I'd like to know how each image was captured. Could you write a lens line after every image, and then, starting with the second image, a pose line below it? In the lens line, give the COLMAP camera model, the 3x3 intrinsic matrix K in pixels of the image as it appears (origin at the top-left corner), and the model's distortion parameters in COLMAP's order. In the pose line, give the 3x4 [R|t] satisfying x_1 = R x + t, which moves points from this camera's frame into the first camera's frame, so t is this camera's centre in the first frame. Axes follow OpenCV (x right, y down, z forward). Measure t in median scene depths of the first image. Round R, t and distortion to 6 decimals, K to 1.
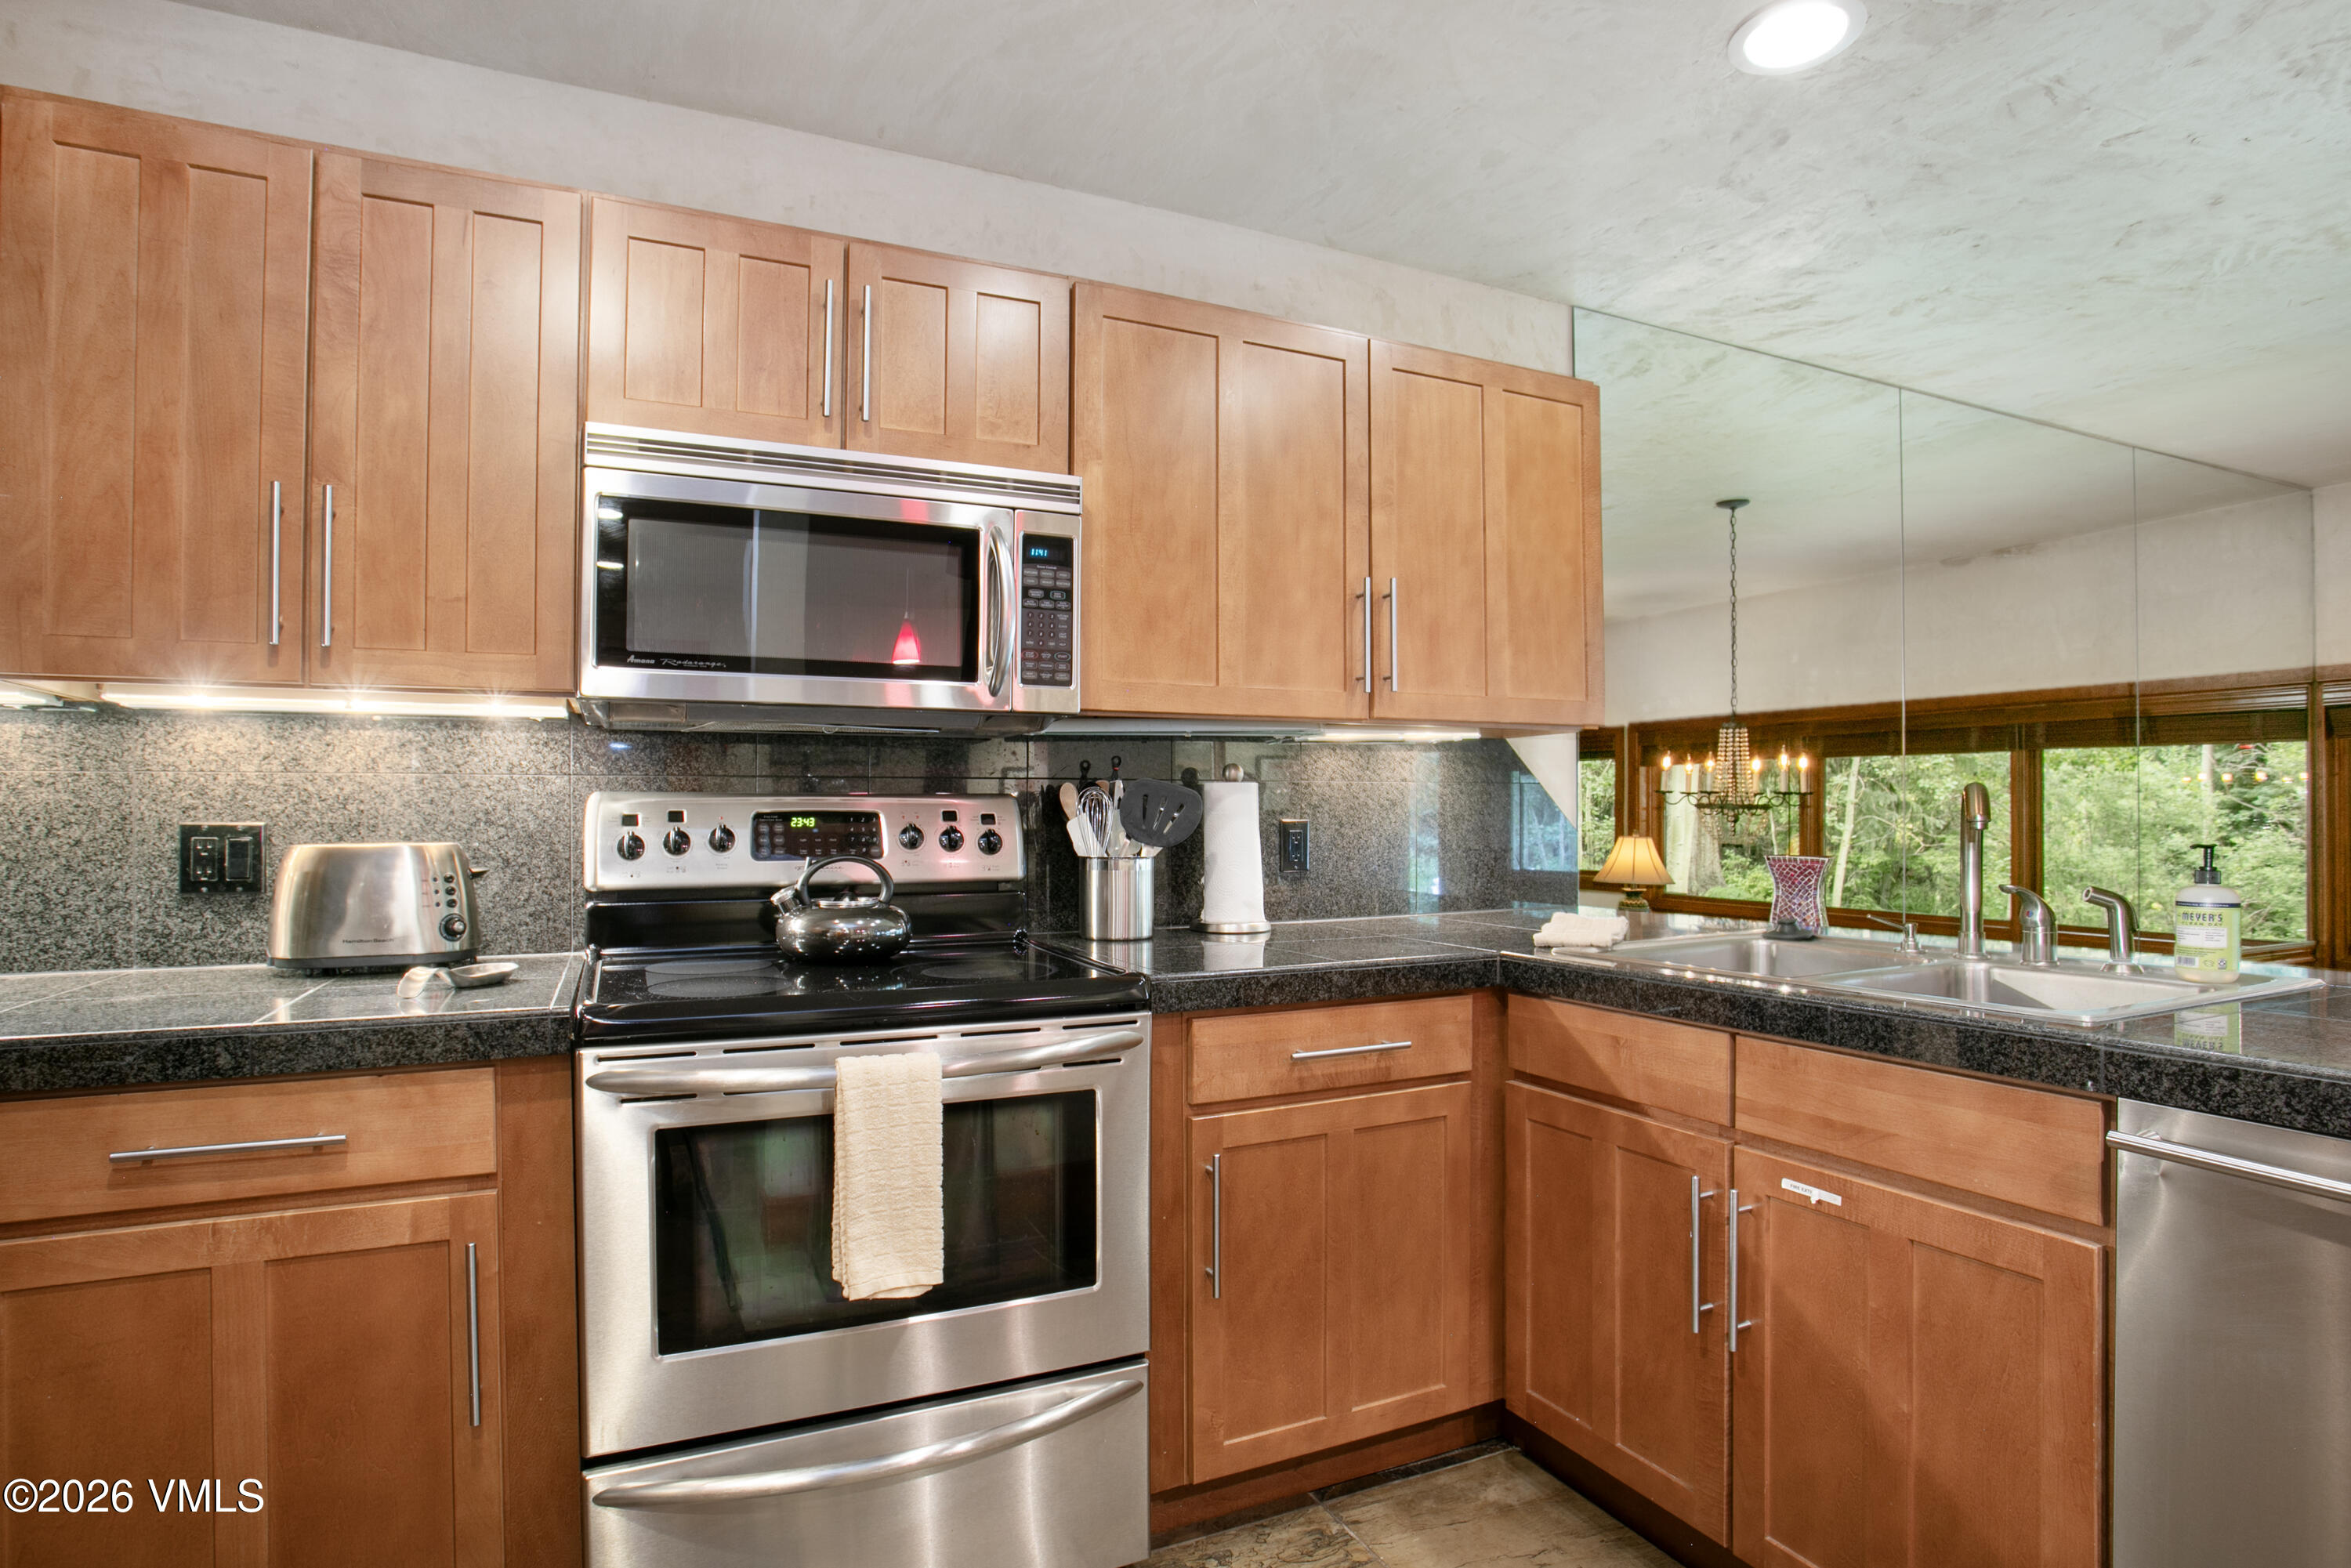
lens RADIAL K [[1216.1, 0, 1183.5], [0, 1216.1, 817.0], [0, 0, 1]] dist [-0.082213, 0.029431]
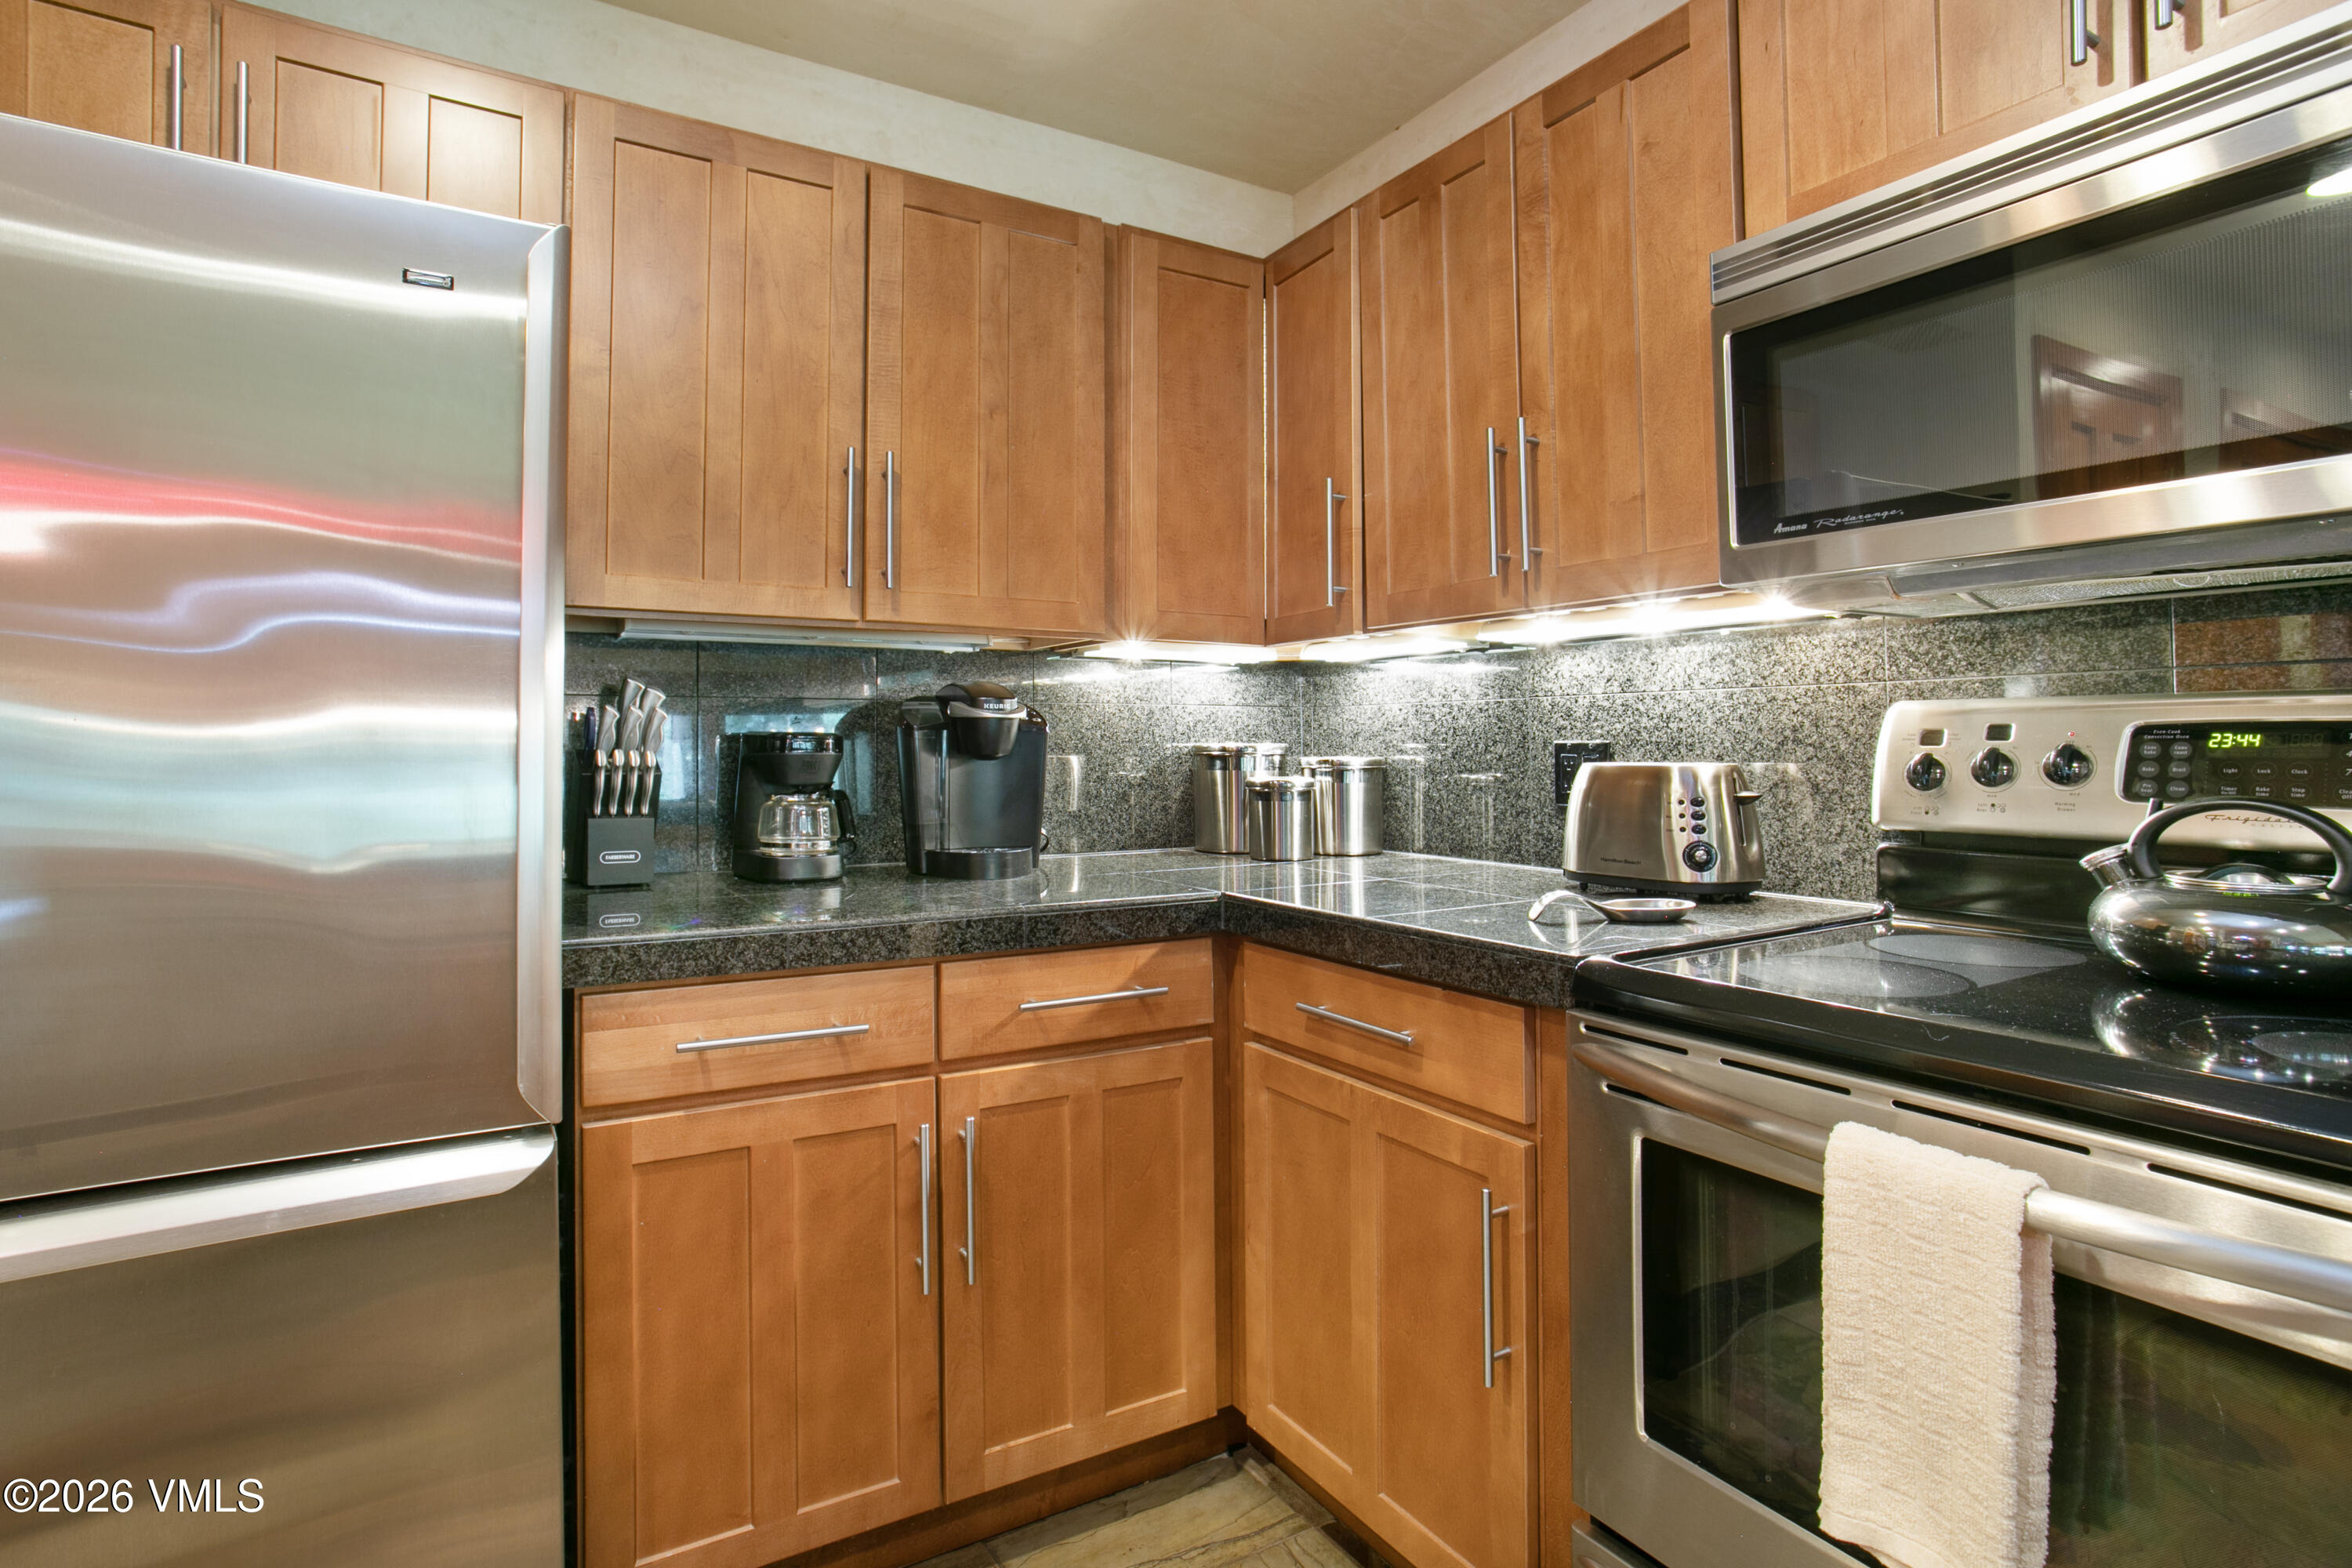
lens RADIAL K [[1158.6, 0, 1181.6], [0, 1158.6, 690.4], [0, 0, 1]] dist [-0.003464, -0.000305]
pose [[0.125318, -0.044596, -0.991114, 0.205320], [0.000046, 0.998989, -0.044944, 0.005960], [0.992117, 0.005586, 0.125193, 0.464790]]
